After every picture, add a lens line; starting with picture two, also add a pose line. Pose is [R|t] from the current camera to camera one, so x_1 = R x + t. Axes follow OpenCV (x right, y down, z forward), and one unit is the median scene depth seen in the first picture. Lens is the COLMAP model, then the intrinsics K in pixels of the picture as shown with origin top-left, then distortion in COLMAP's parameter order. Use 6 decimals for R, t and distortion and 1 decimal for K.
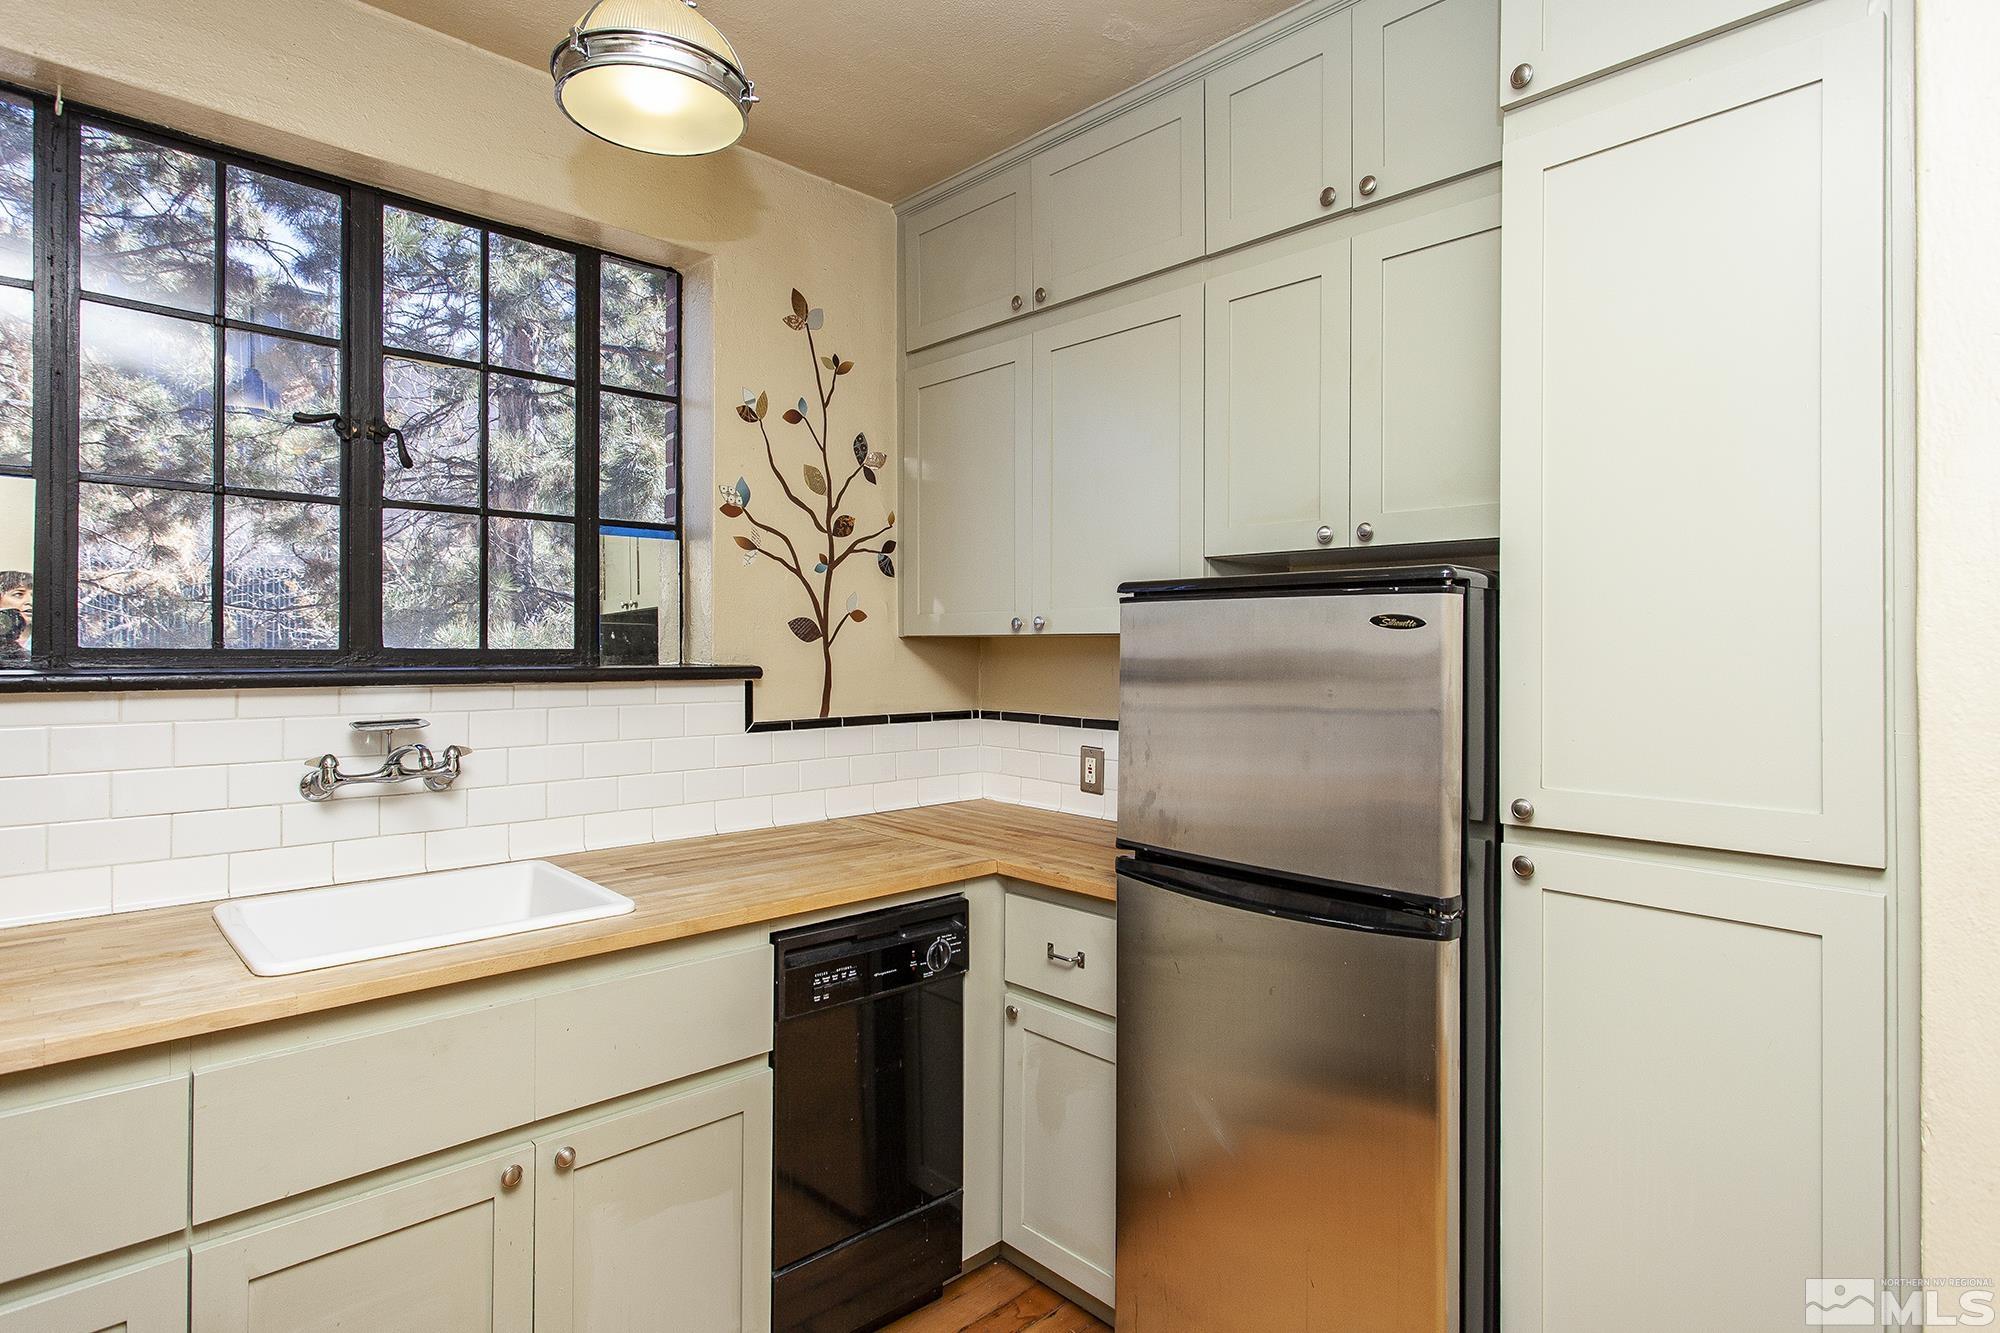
lens RADIAL K [[968.2, 0, 964.7], [0, 968.2, 651.5], [0, 0, 1]] dist [0.000600, 0.000791]
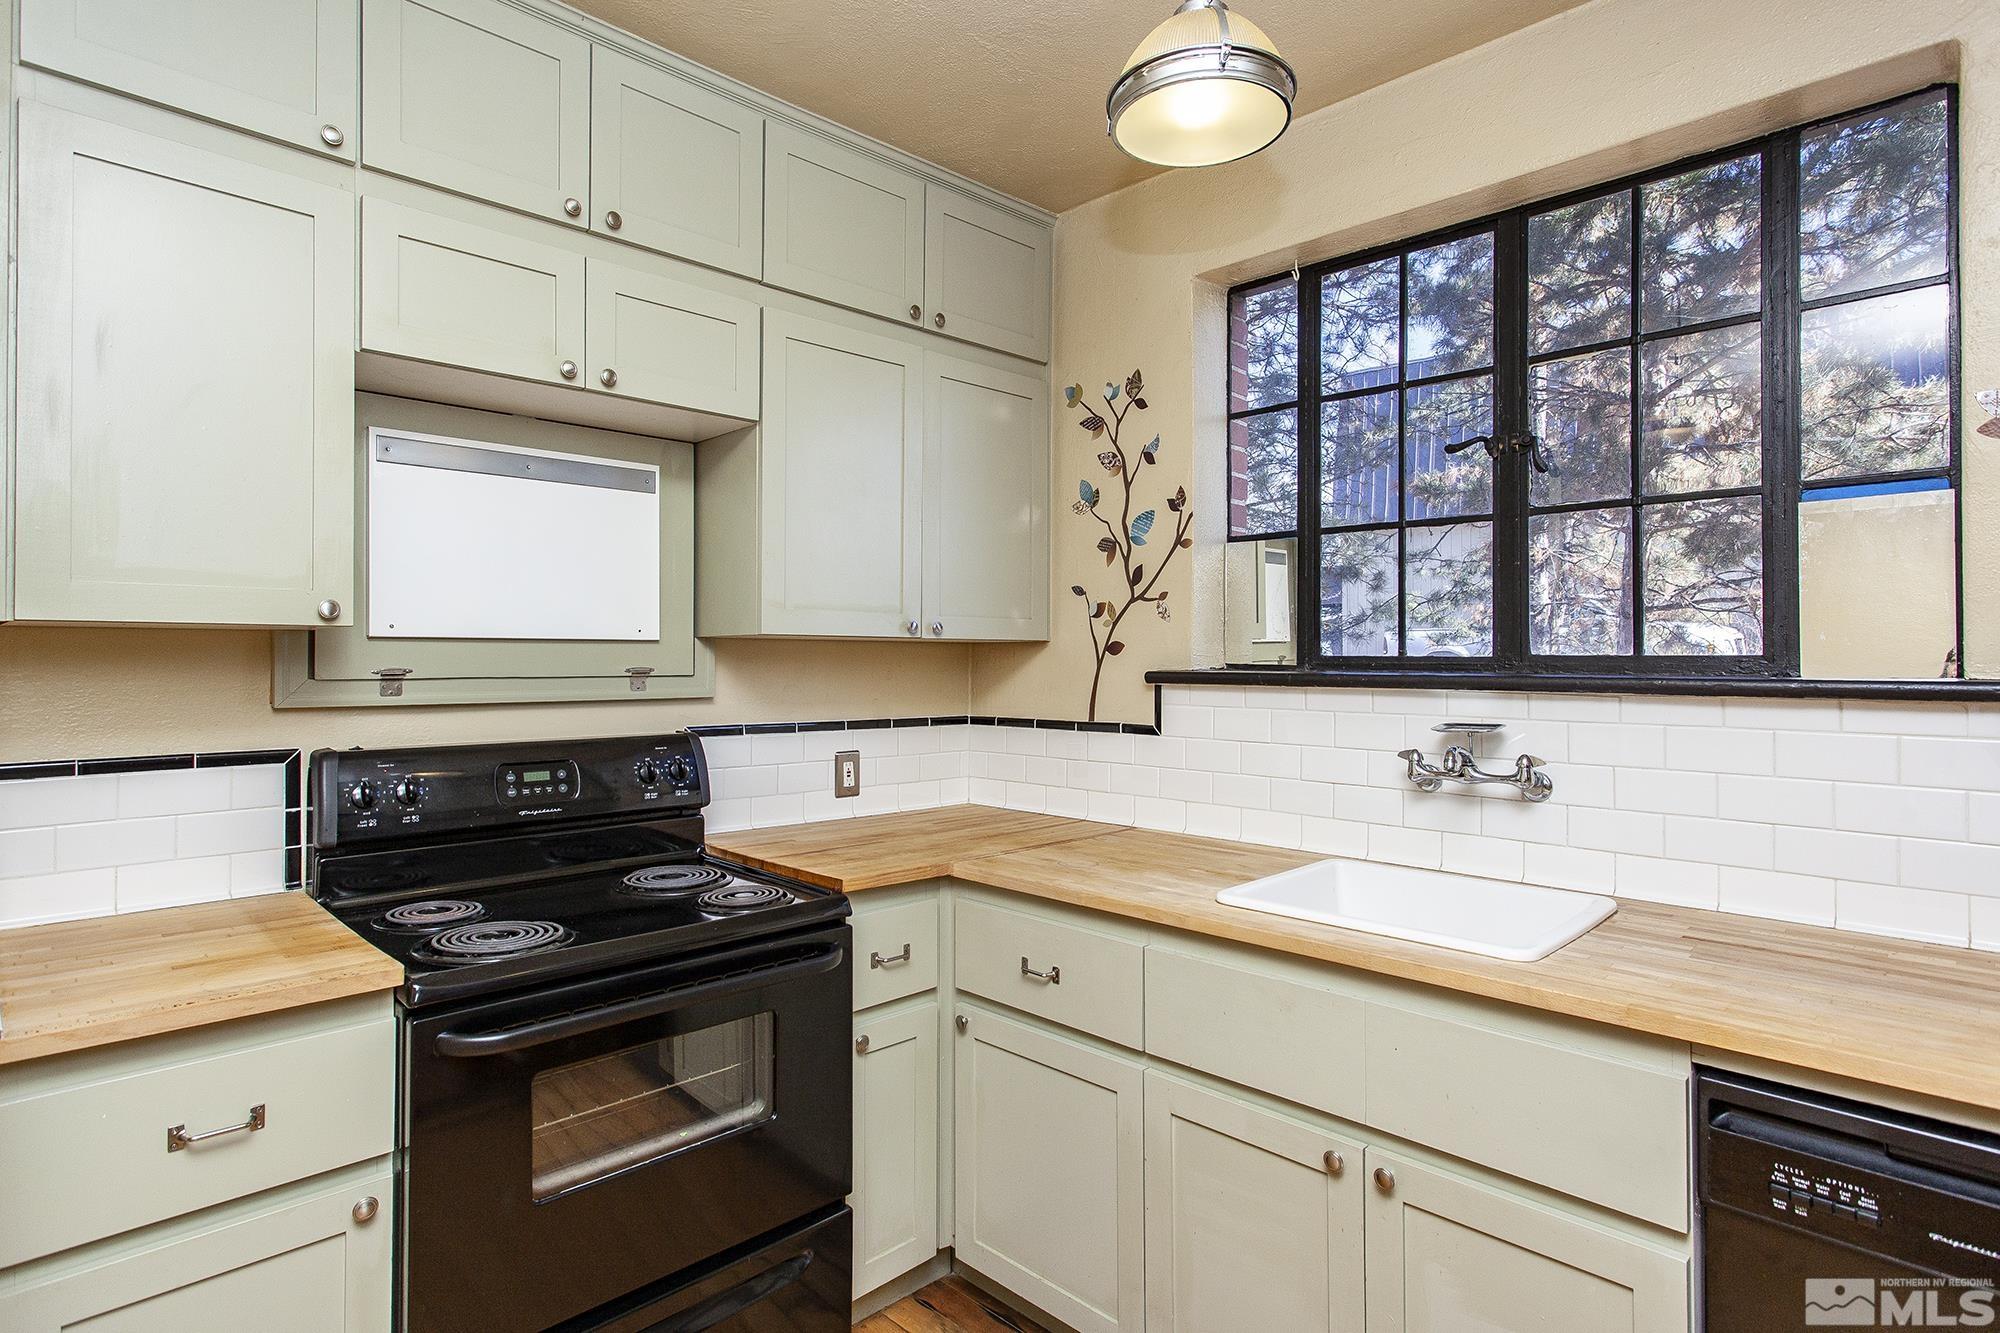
lens RADIAL K [[1022.6, 0, 995.5], [0, 1022.6, 615.8], [0, 0, 1]] dist [0.004116, 0.001134]
pose [[0.056621, -0.046728, -0.997302, 0.512088], [0.006537, 0.998900, -0.046431, 0.003729], [0.998374, -0.003891, 0.056865, 0.464016]]
